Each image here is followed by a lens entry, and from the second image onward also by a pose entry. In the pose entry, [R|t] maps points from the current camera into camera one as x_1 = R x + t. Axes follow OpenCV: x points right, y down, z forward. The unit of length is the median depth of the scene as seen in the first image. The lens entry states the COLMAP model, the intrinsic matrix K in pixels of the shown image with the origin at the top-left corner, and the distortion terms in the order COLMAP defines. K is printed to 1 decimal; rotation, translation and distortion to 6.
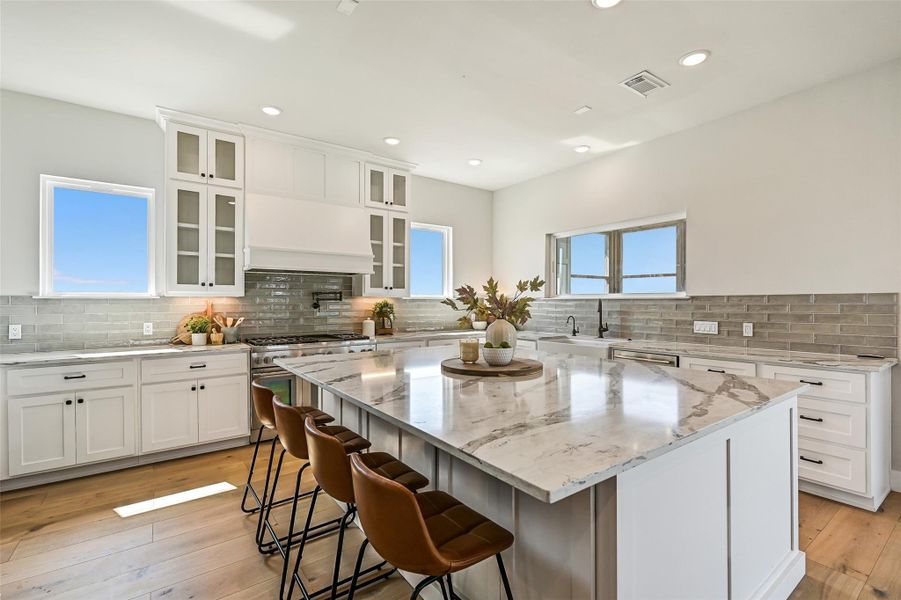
lens RADIAL K [[412.8, 0, 450.9], [0, 412.8, 303.9], [0, 0, 1]] dist [0.002865, 0.000804]
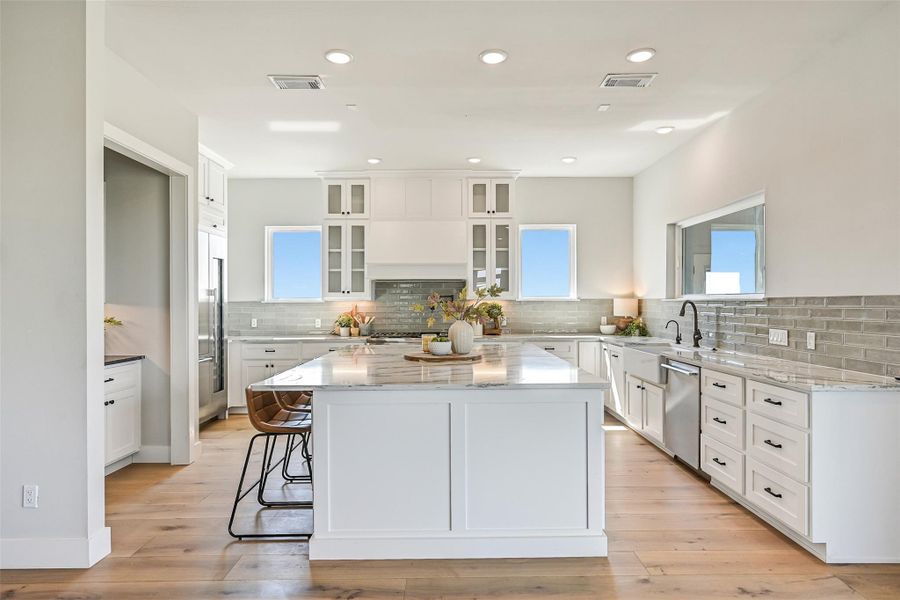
lens RADIAL K [[523.4, 0, 450.2], [0, 523.4, 299.3], [0, 0, 1]] dist [-0.007964, 0.001174]
pose [[0.804373, -0.005242, -0.594101, 0.687312], [0.001840, 0.999978, -0.006332, -0.010702], [0.594121, 0.004000, 0.804366, -0.183804]]
